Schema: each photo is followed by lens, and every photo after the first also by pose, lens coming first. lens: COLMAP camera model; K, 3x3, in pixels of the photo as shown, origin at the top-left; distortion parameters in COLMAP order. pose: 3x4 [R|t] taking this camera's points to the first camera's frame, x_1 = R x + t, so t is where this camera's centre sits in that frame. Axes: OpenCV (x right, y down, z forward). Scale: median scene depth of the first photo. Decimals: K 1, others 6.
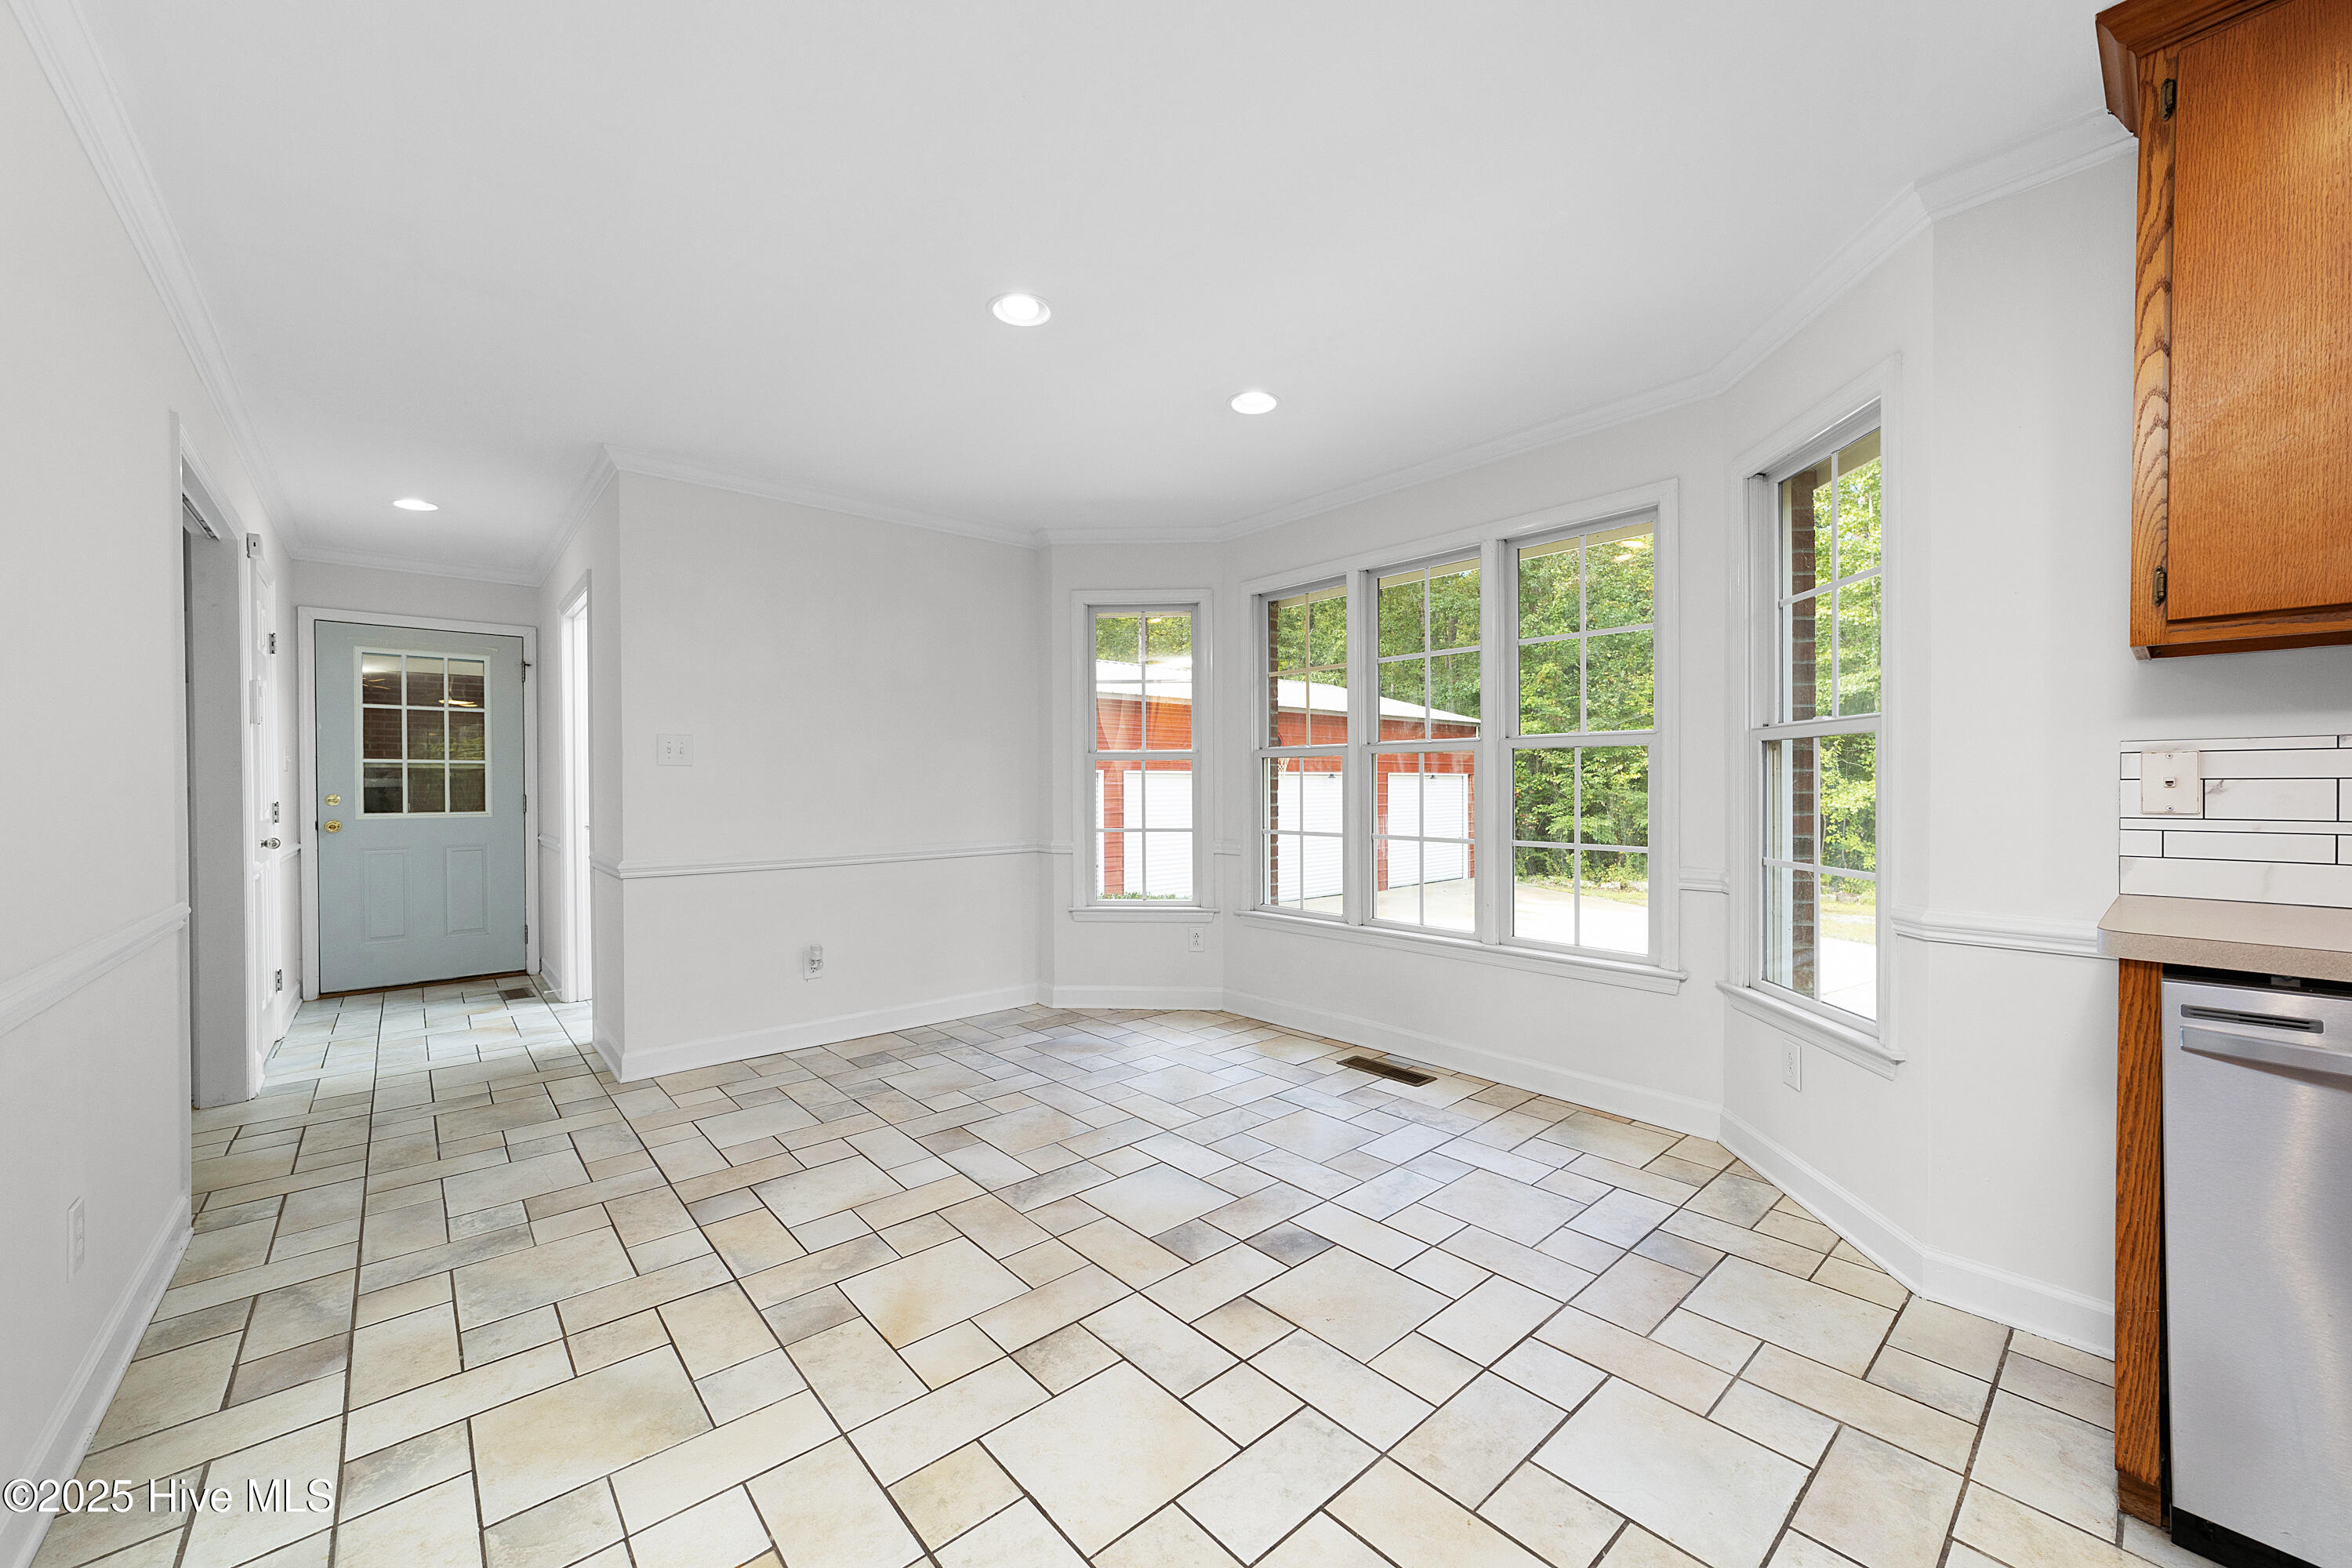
lens RADIAL K [[897.5, 0, 1181.4], [0, 897.5, 787.9], [0, 0, 1]] dist [-0.003105, 0.000936]
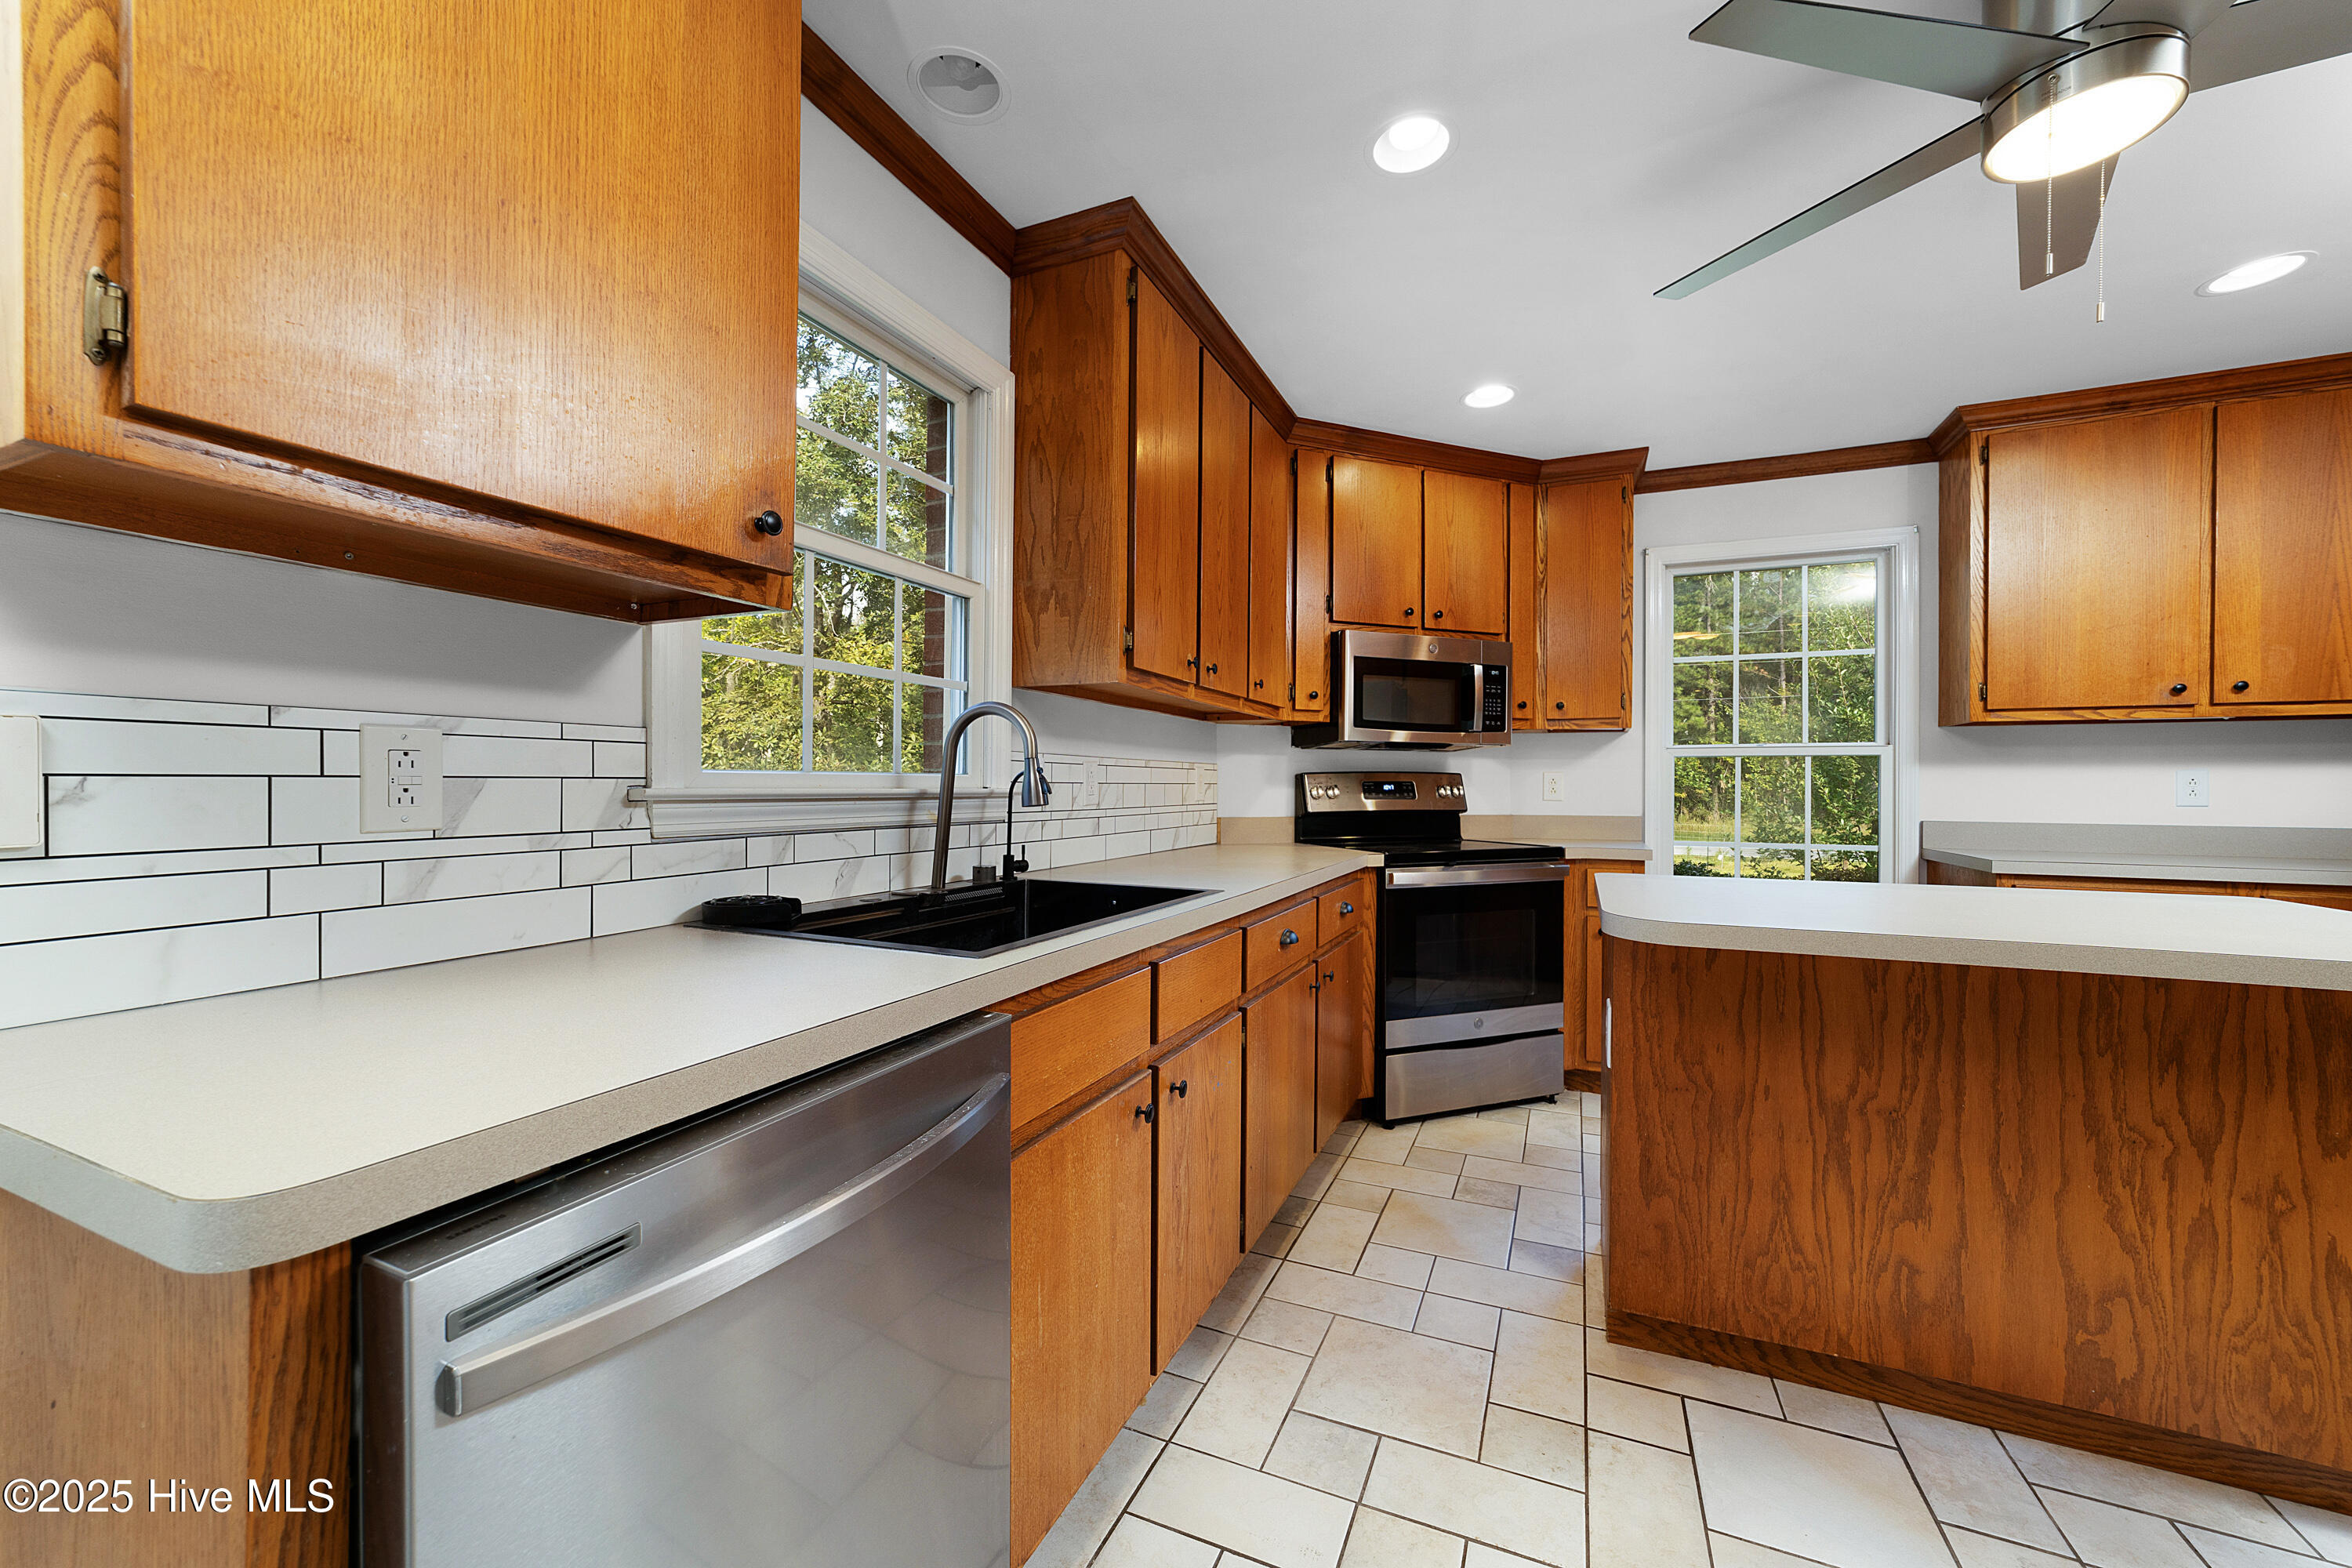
lens RADIAL K [[897.5, 0, 1183.7], [0, 897.5, 784.8], [0, 0, 1]] dist [-0.003105, 0.000936]
pose [[-0.430813, 0.000708, 0.902441, 0.158782], [0.001954, 0.999998, 0.000148, -0.001226], [-0.902439, 0.001828, -0.430813, 0.235063]]
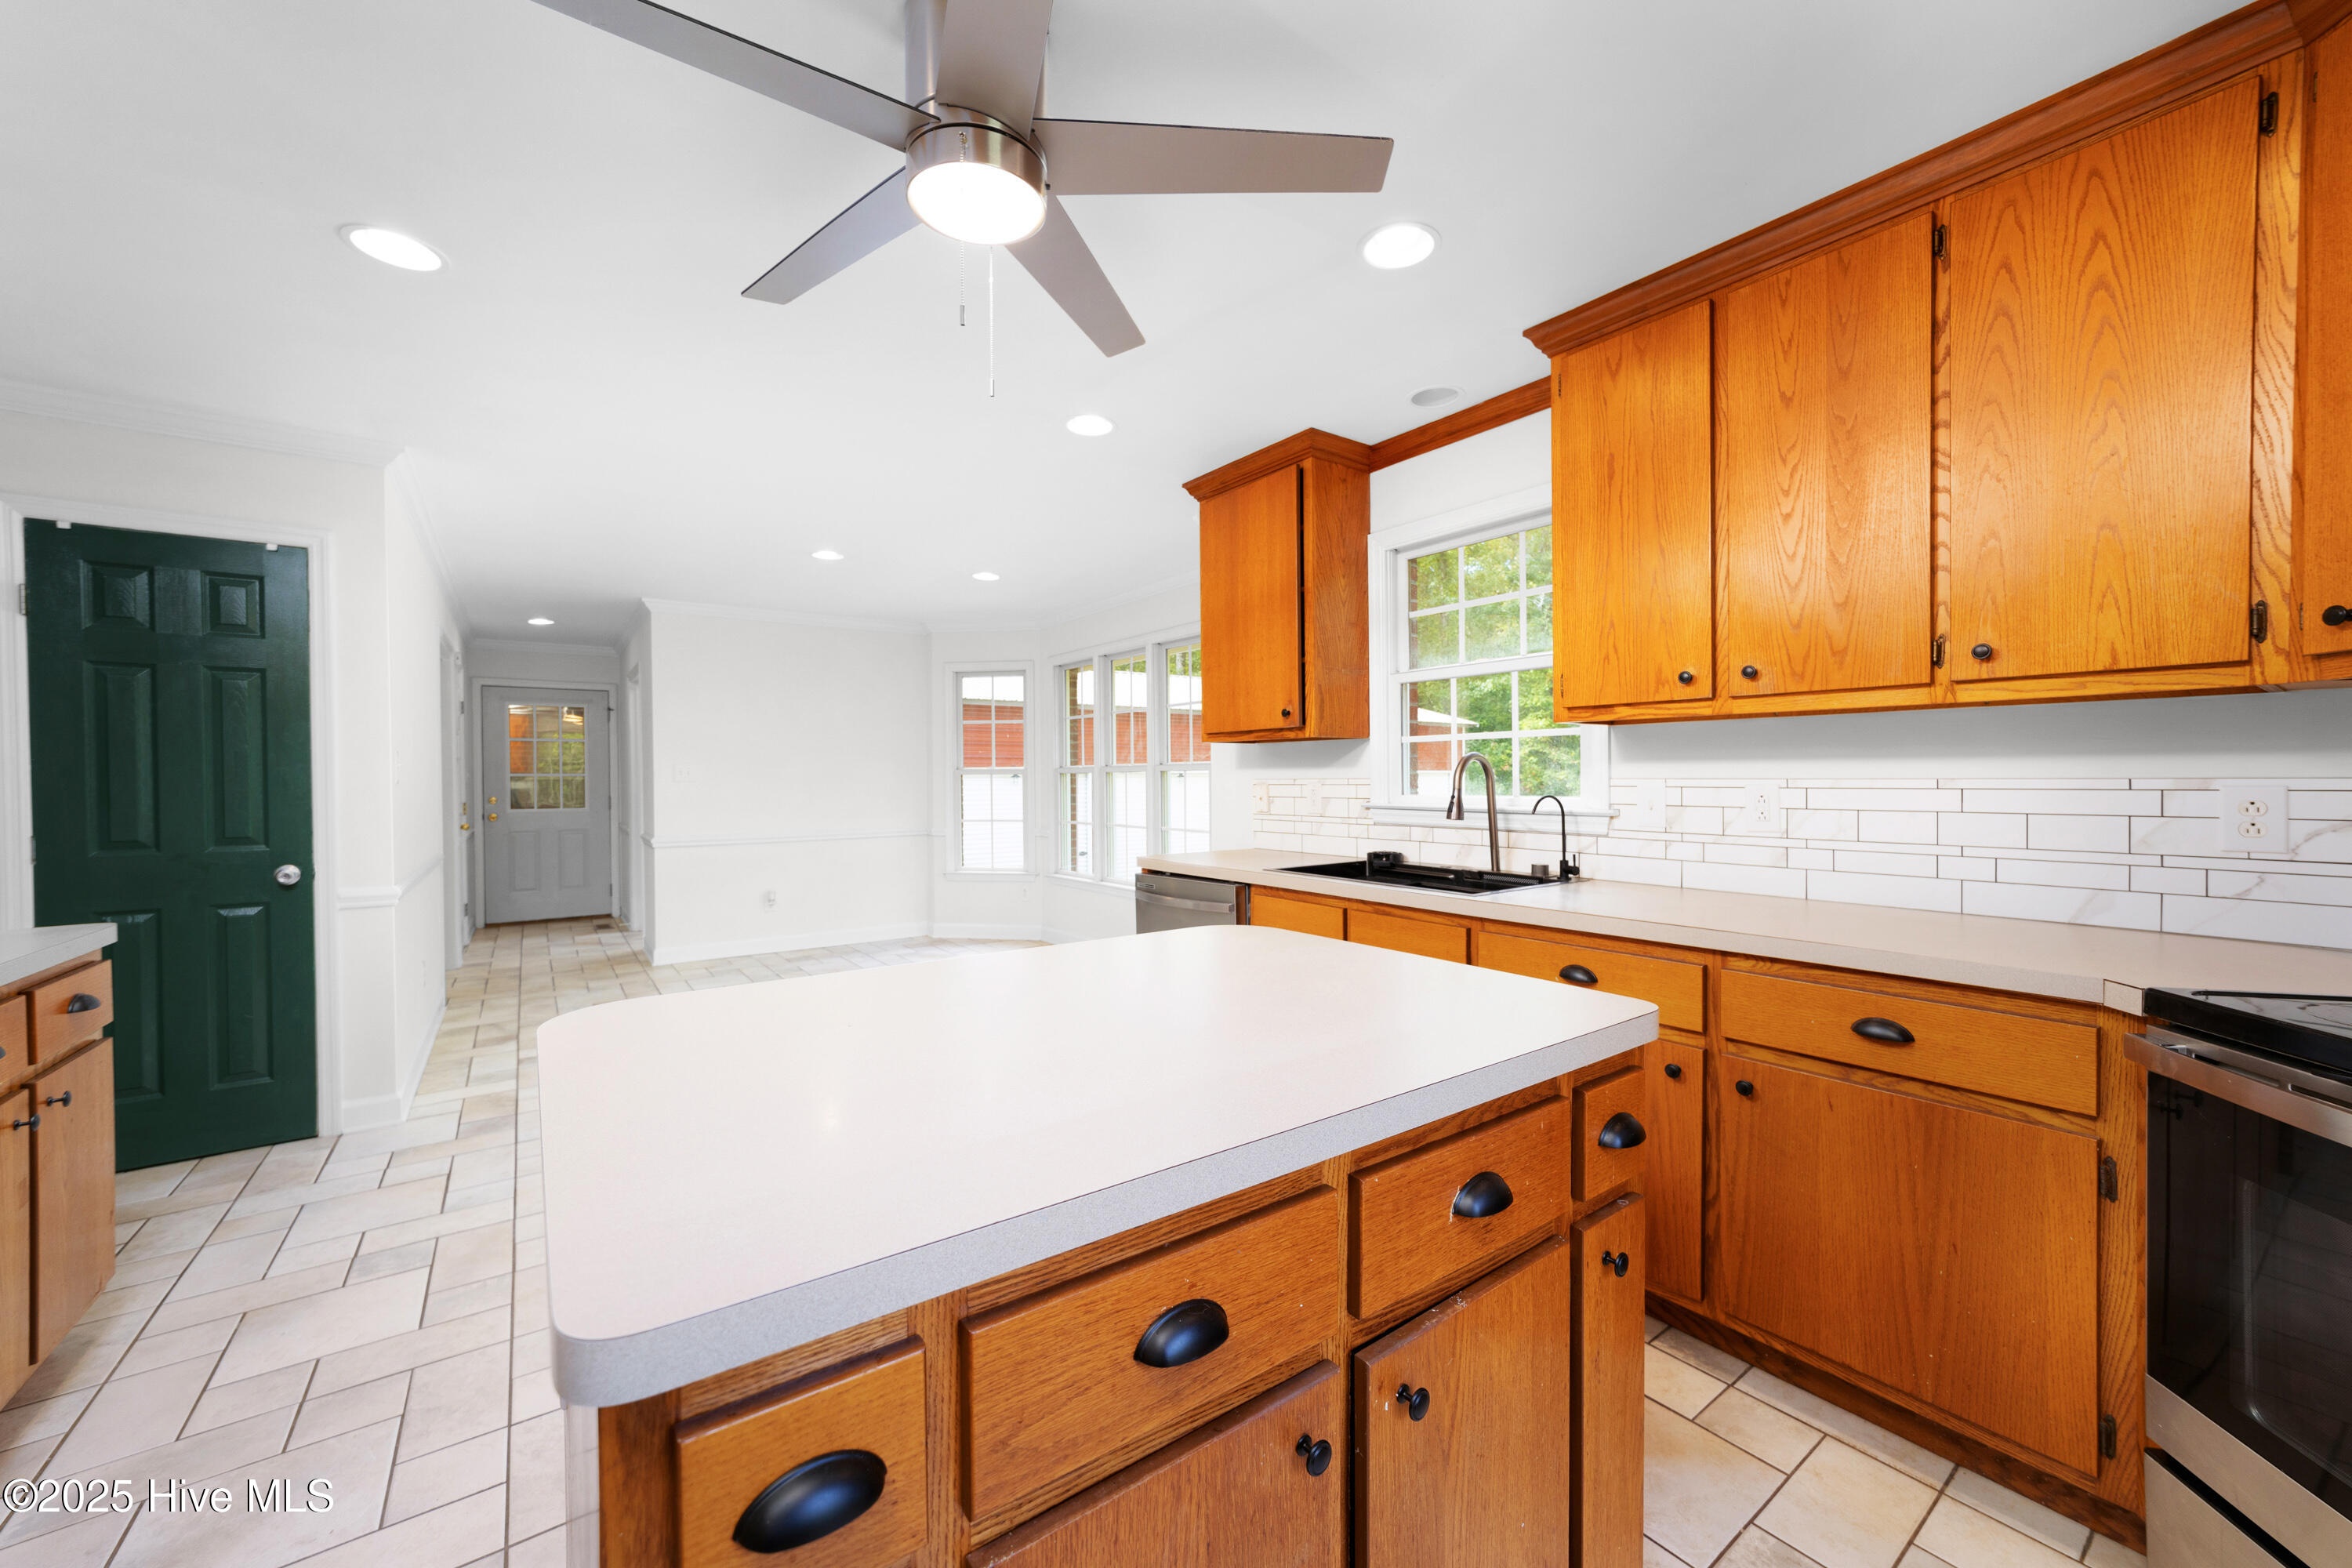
lens RADIAL K [[897.5, 0, 1167.2], [0, 897.5, 787.2], [0, 0, 1]] dist [-0.003105, 0.000936]
pose [[0.995404, -0.000755, -0.095760, 0.402358], [0.001112, 0.999993, 0.003673, -0.015545], [0.095757, -0.003763, 0.995398, -0.477132]]
